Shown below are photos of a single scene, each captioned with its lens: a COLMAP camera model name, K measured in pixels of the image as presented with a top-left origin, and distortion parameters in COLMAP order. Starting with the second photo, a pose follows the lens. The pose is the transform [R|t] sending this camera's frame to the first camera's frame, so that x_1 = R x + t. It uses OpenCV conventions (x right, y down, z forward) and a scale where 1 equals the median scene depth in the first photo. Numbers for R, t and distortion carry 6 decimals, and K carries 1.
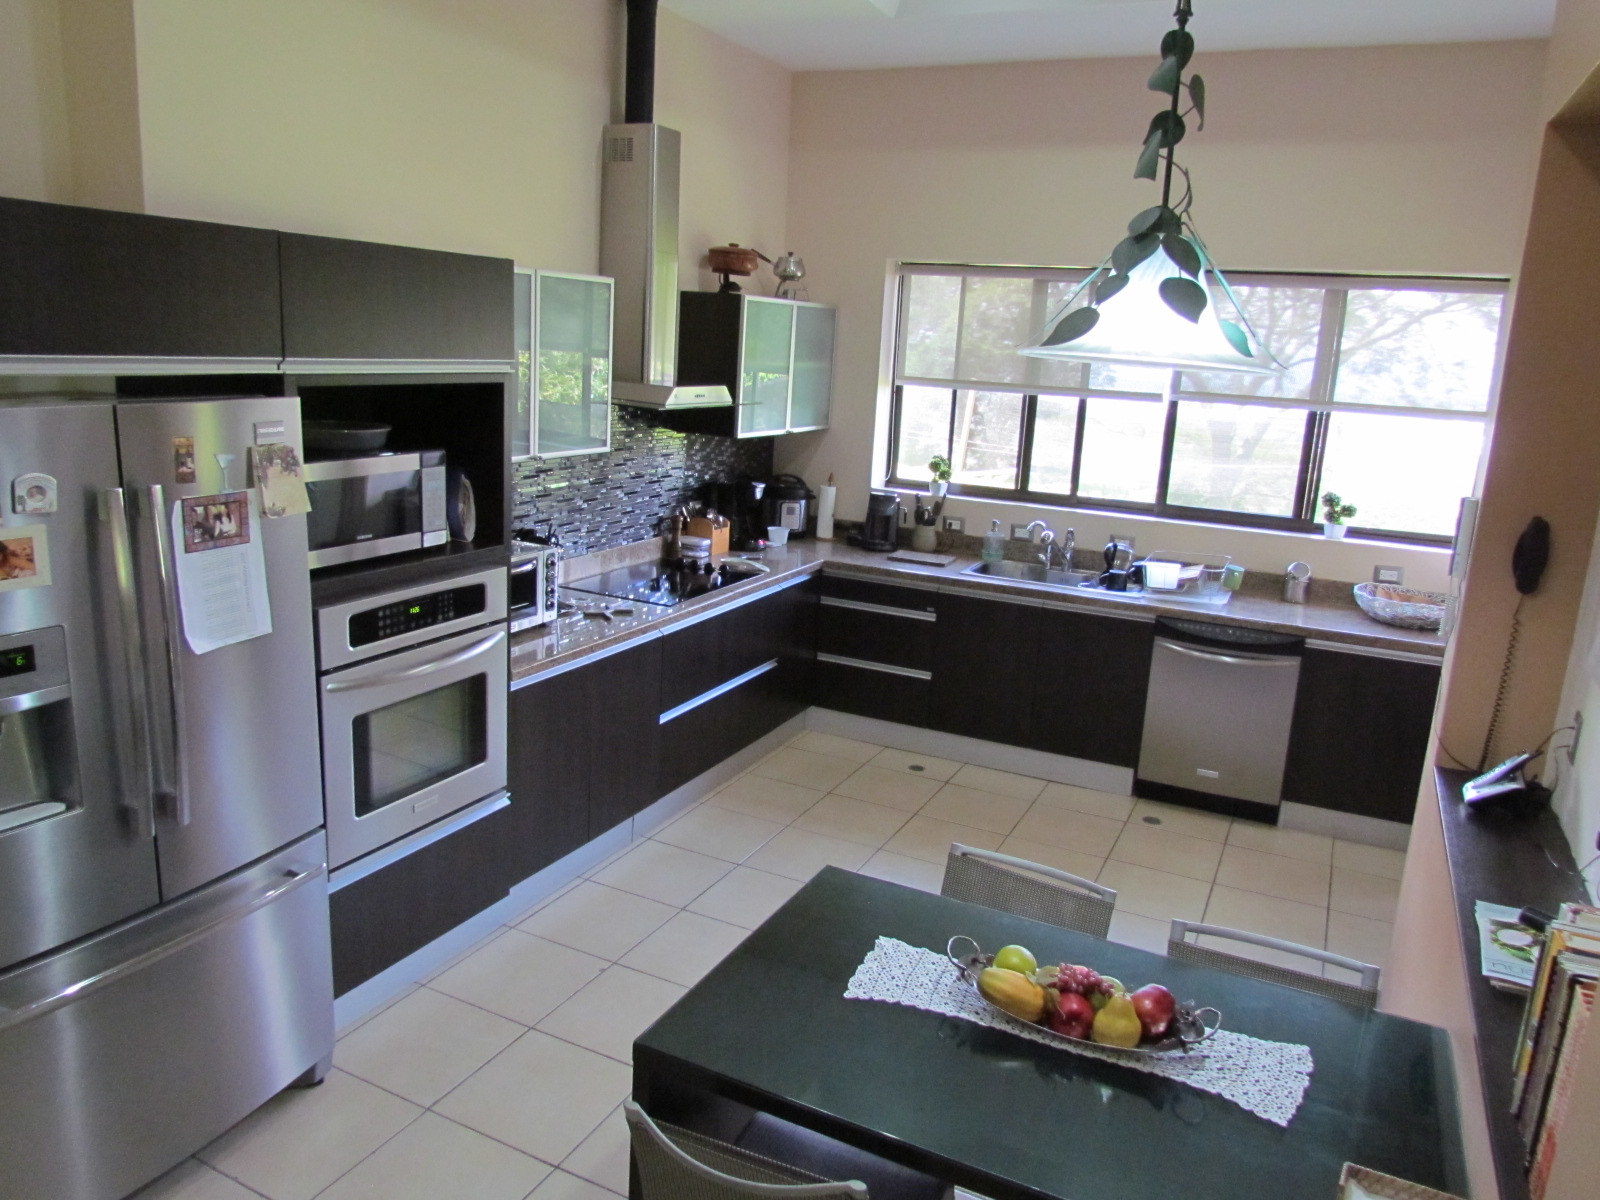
lens RADIAL K [[1136.0, 0, 800.0], [0, 1136.0, 600.0], [0, 0, 1]] dist [-0.028445, 0.004522]
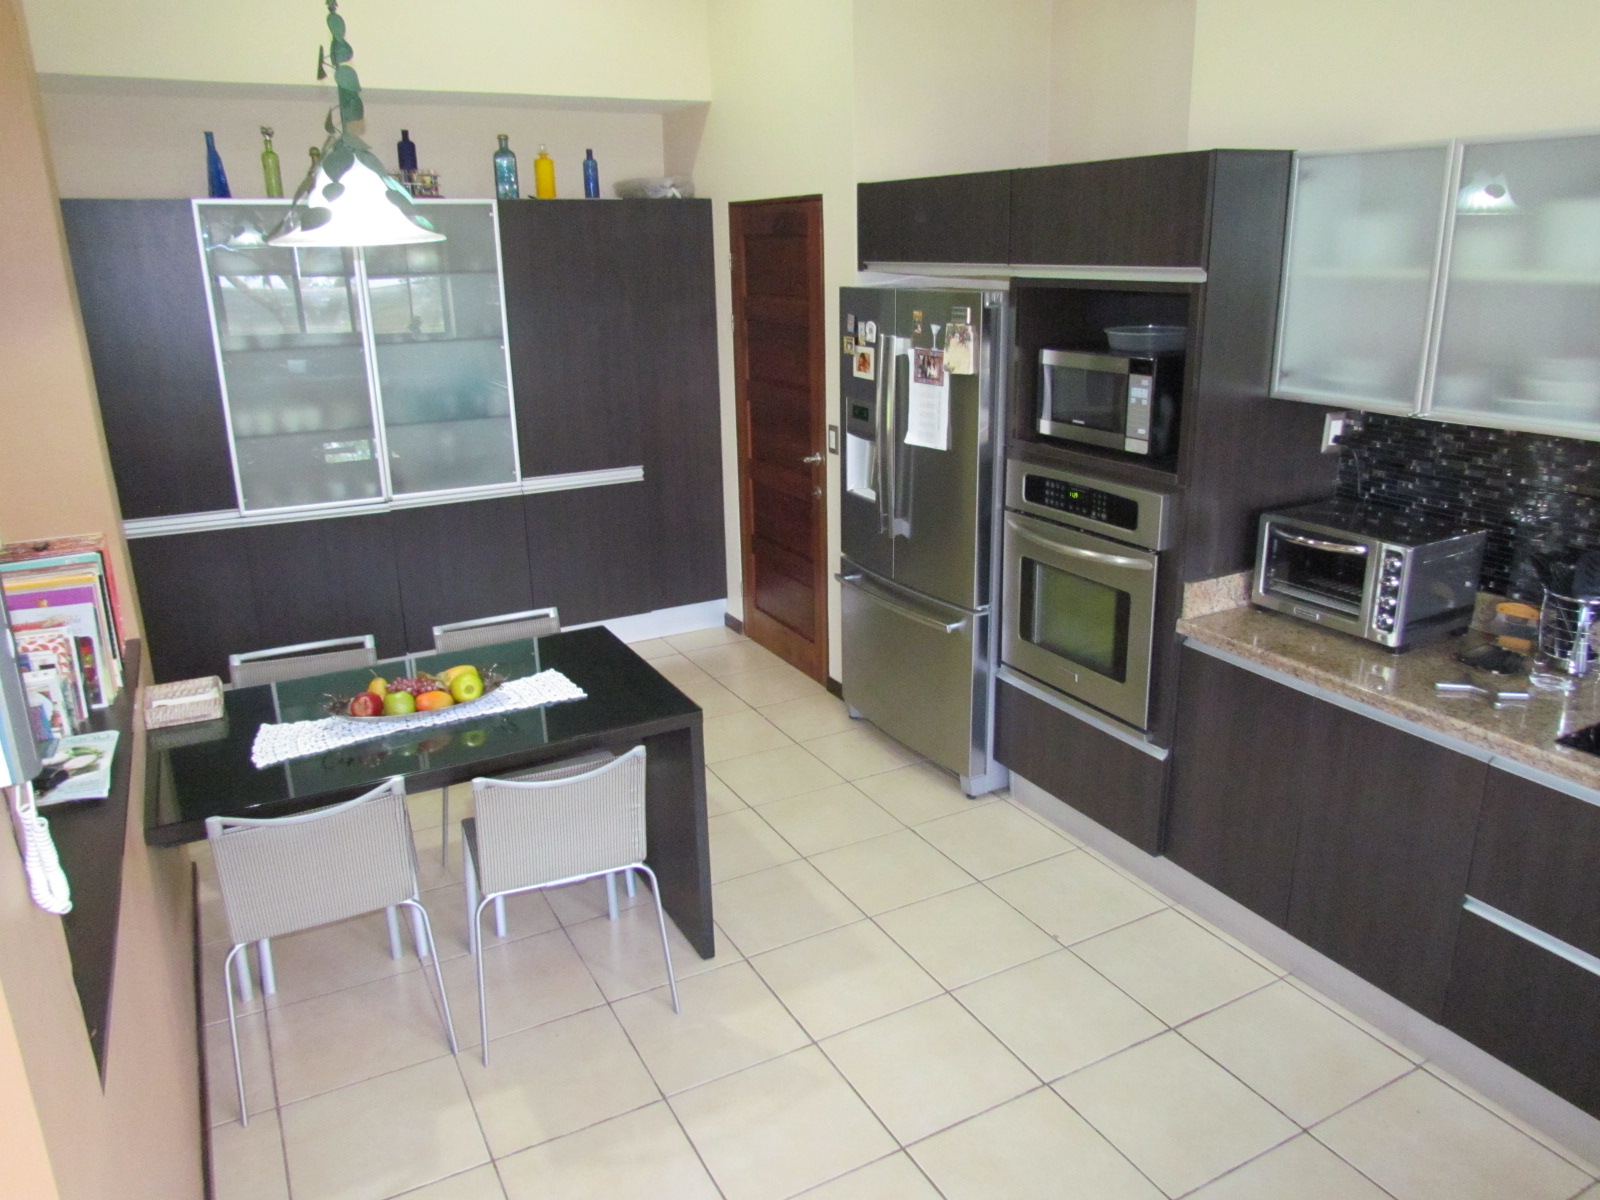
lens RADIAL K [[1136.0, 0, 800.0], [0, 1136.0, 600.0], [0, 0, 1]] dist [-0.028445, 0.004522]
pose [[-0.578044, 0.205876, -0.789607, 0.725780], [-0.195760, 0.904405, 0.379117, -0.271299], [0.792176, 0.373720, -0.482484, 1.382903]]
